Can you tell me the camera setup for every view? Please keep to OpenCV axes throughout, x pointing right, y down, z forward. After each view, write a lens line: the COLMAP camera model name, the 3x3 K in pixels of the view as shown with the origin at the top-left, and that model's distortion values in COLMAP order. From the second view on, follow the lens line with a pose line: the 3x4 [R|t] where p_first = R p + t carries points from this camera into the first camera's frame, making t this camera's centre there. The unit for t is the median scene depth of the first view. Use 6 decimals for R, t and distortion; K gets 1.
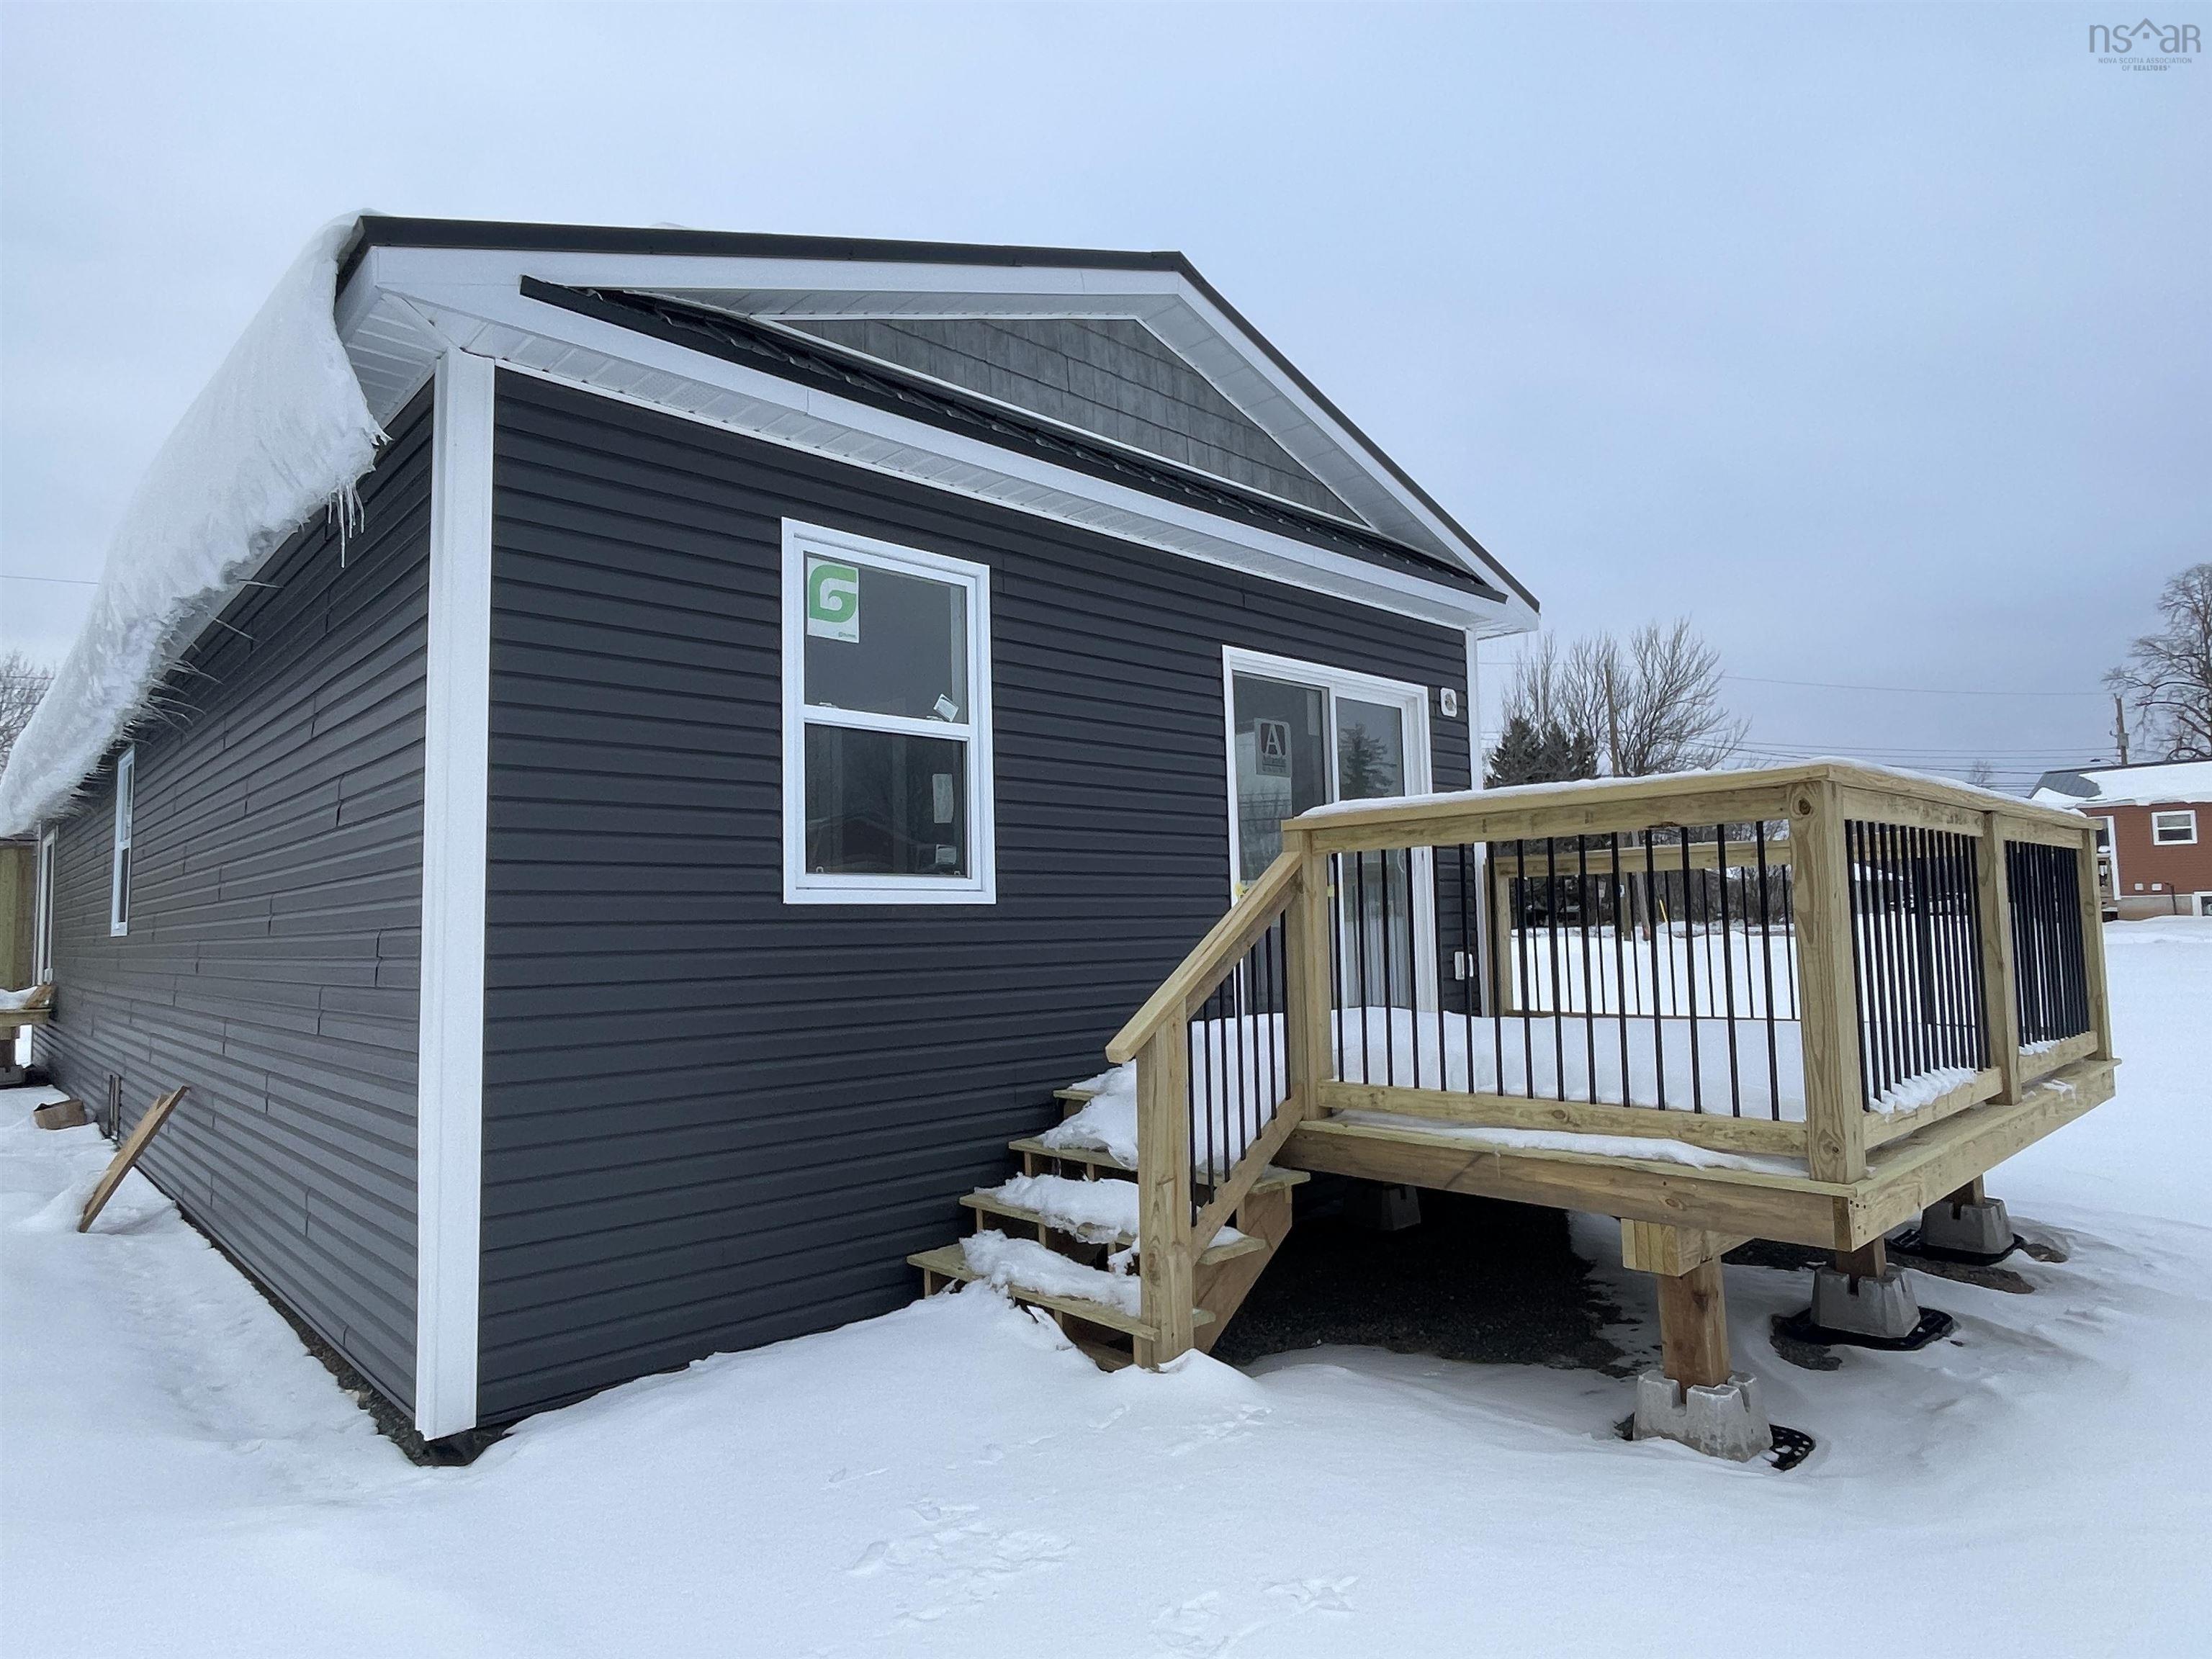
lens RADIAL K [[1249.1, 0, 1099.8], [0, 1249.1, 830.0], [0, 0, 1]] dist [-0.001701, 0.000253]
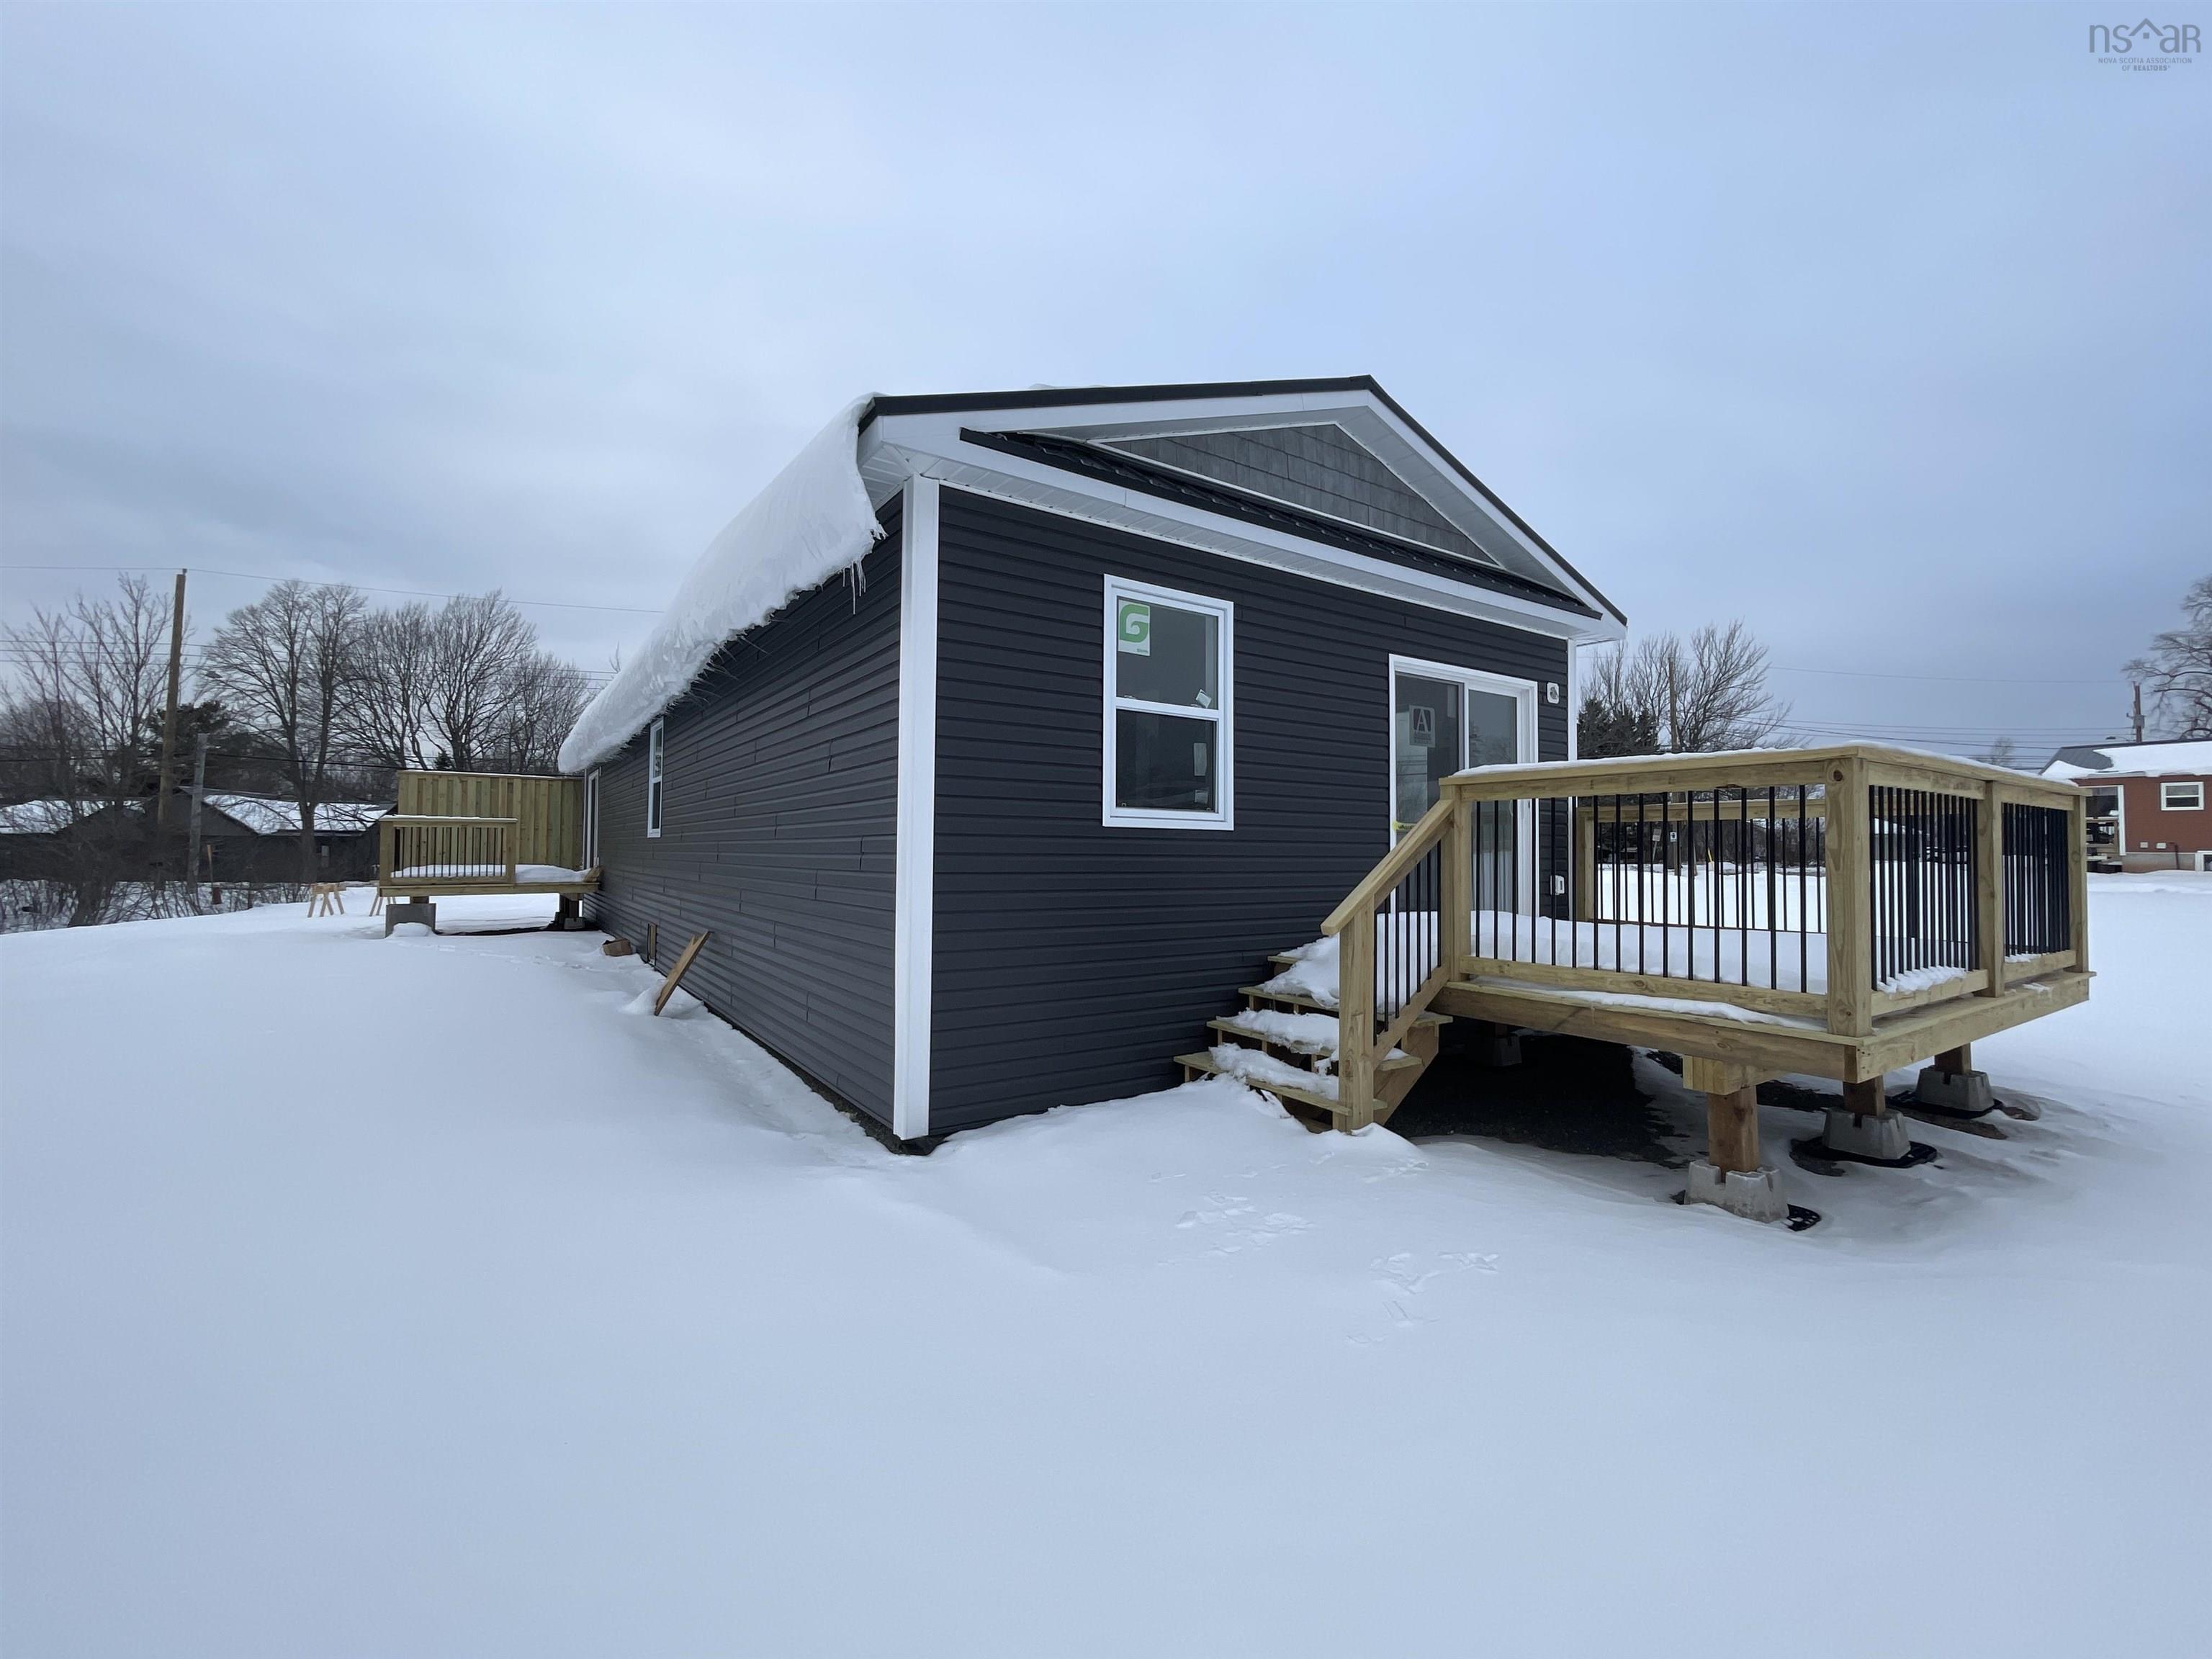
lens RADIAL K [[909.1, 0, 1111.2], [0, 909.1, 821.8], [0, 0, 1]] dist [-0.001868, -0.001053]
pose [[0.987055, 0.025267, -0.158379, -0.060418], [-0.017961, 0.998715, 0.047390, -0.000057], [0.159373, -0.043932, 0.986241, -0.105940]]
